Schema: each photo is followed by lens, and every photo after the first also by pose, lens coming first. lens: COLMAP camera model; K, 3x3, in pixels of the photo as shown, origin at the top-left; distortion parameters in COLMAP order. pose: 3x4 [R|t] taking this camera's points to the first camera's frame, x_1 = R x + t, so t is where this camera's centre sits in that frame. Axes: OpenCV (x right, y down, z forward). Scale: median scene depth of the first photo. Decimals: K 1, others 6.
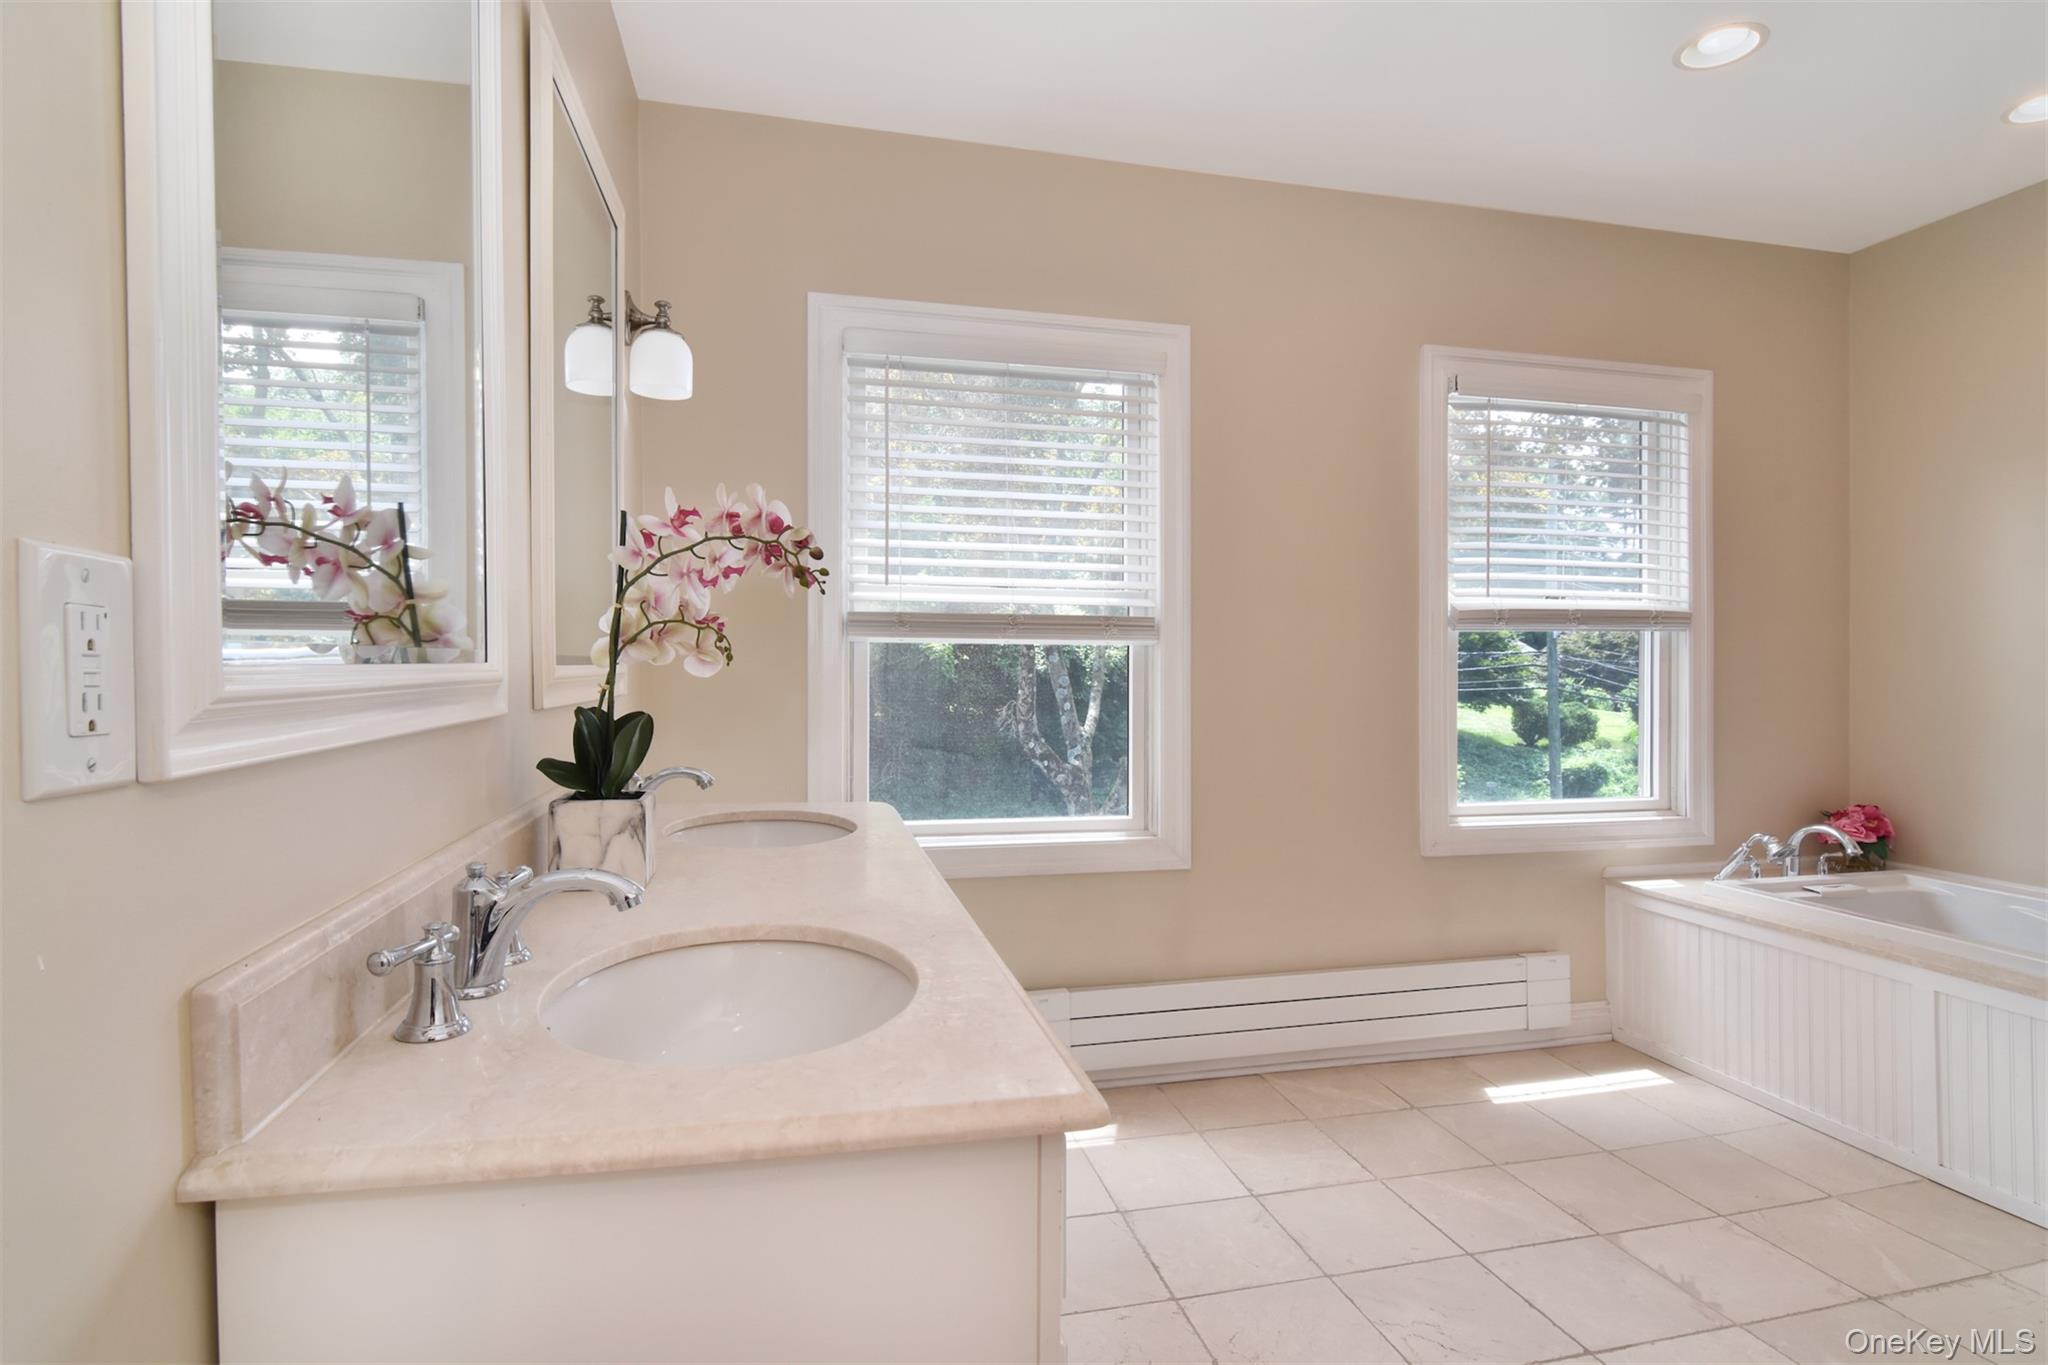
lens RADIAL K [[994.0, 0, 1020.6], [0, 994.0, 675.4], [0, 0, 1]] dist [-0.005898, -0.003759]
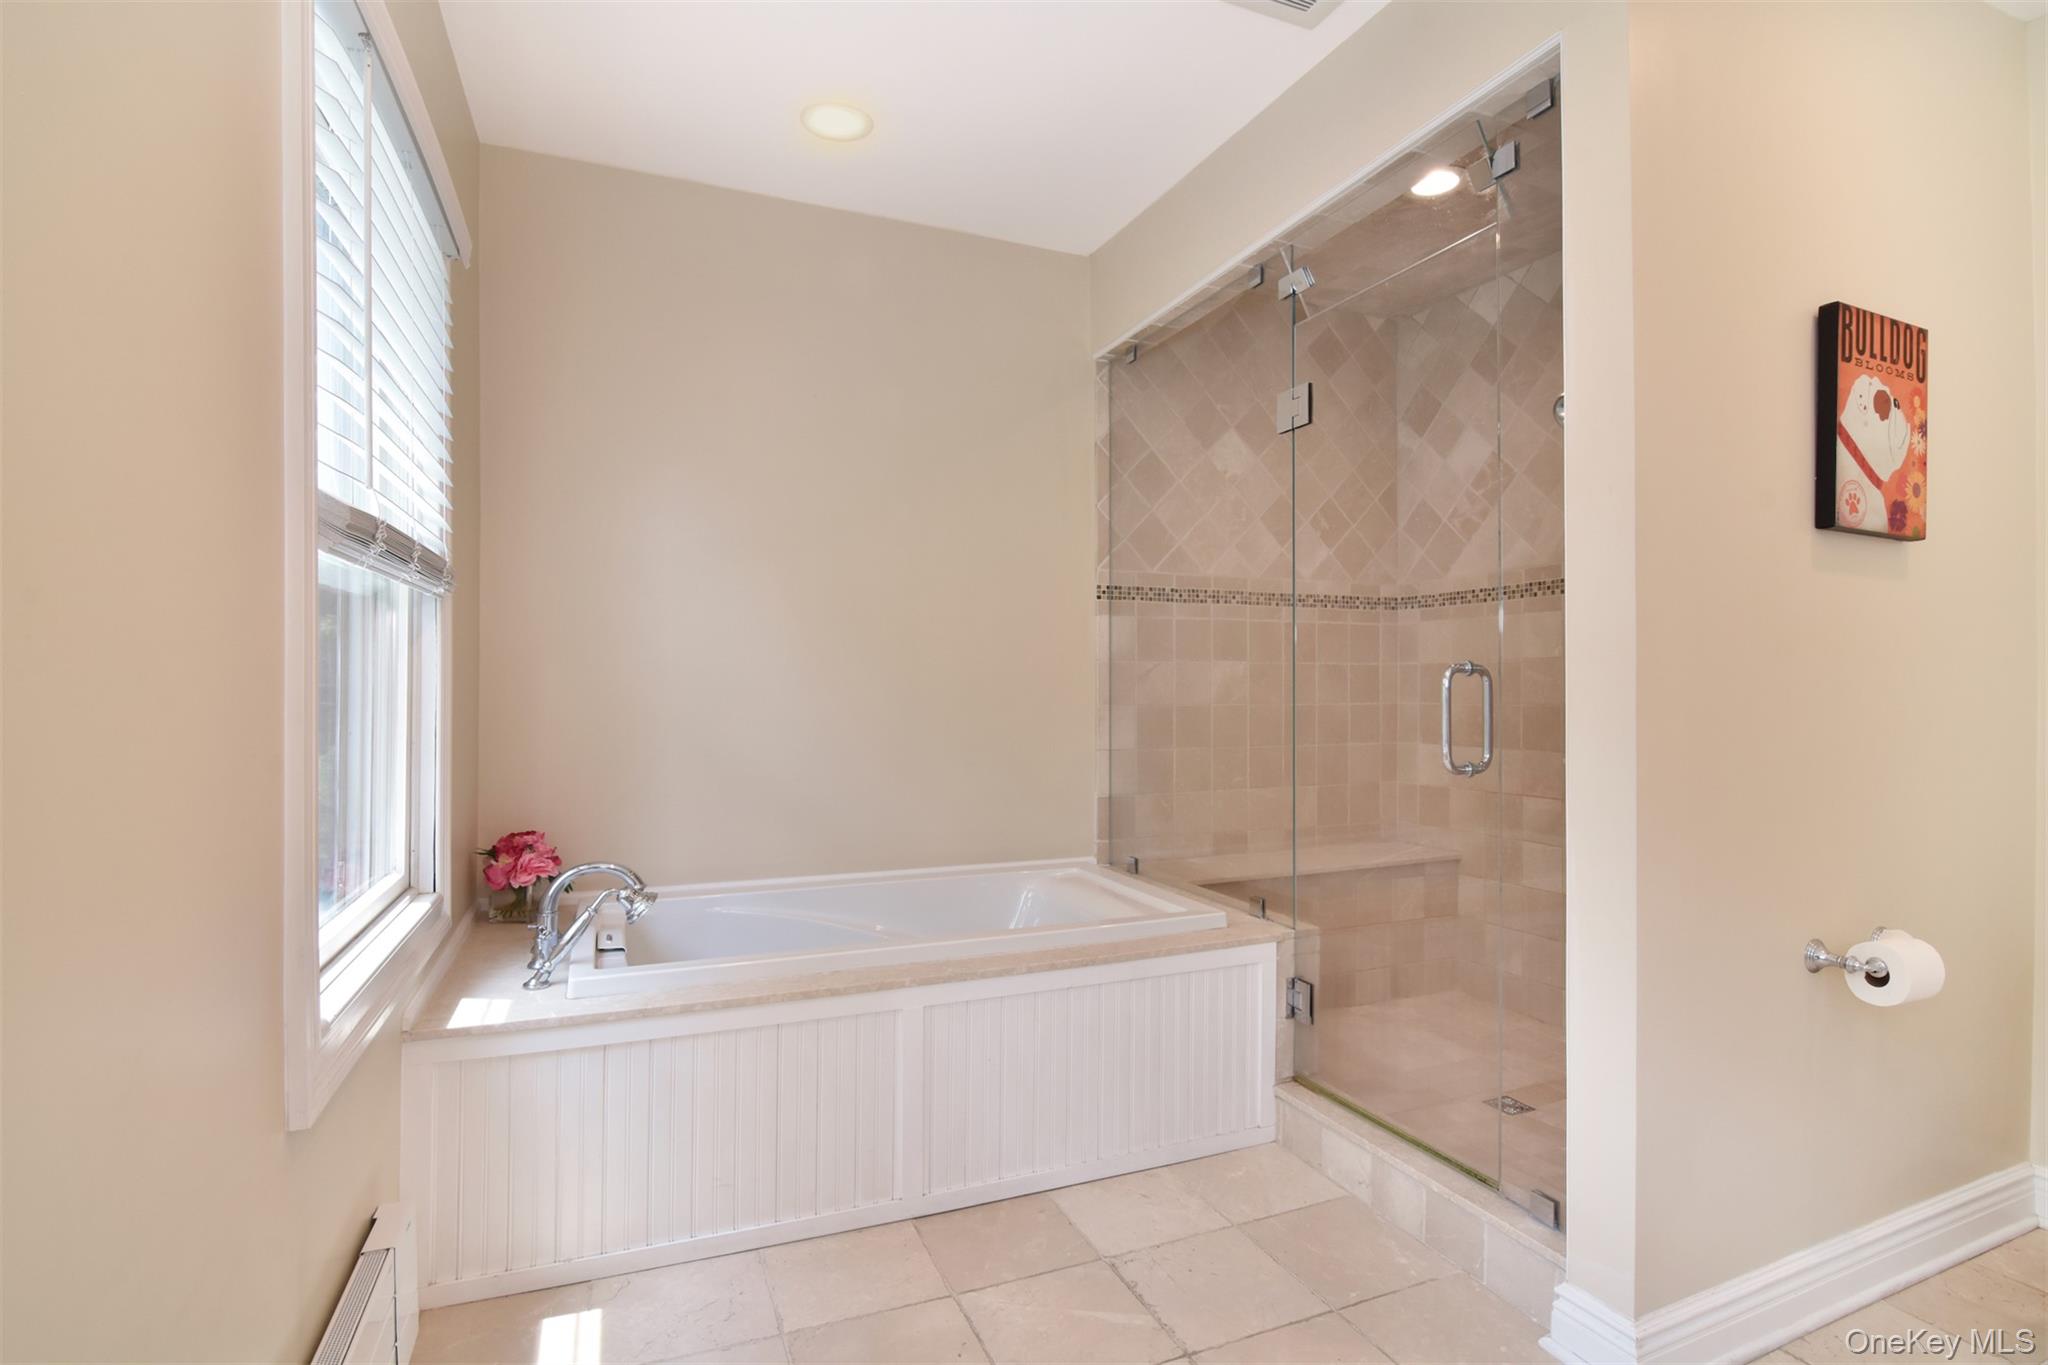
lens RADIAL K [[994.0, 0, 1015.0], [0, 994.0, 672.8], [0, 0, 1]] dist [-0.005898, -0.003759]
pose [[-0.109503, 0.024078, 0.993695, -0.009459], [0.021564, 0.999529, -0.021843, 0.023811], [-0.993753, 0.019036, -0.109971, 0.808538]]
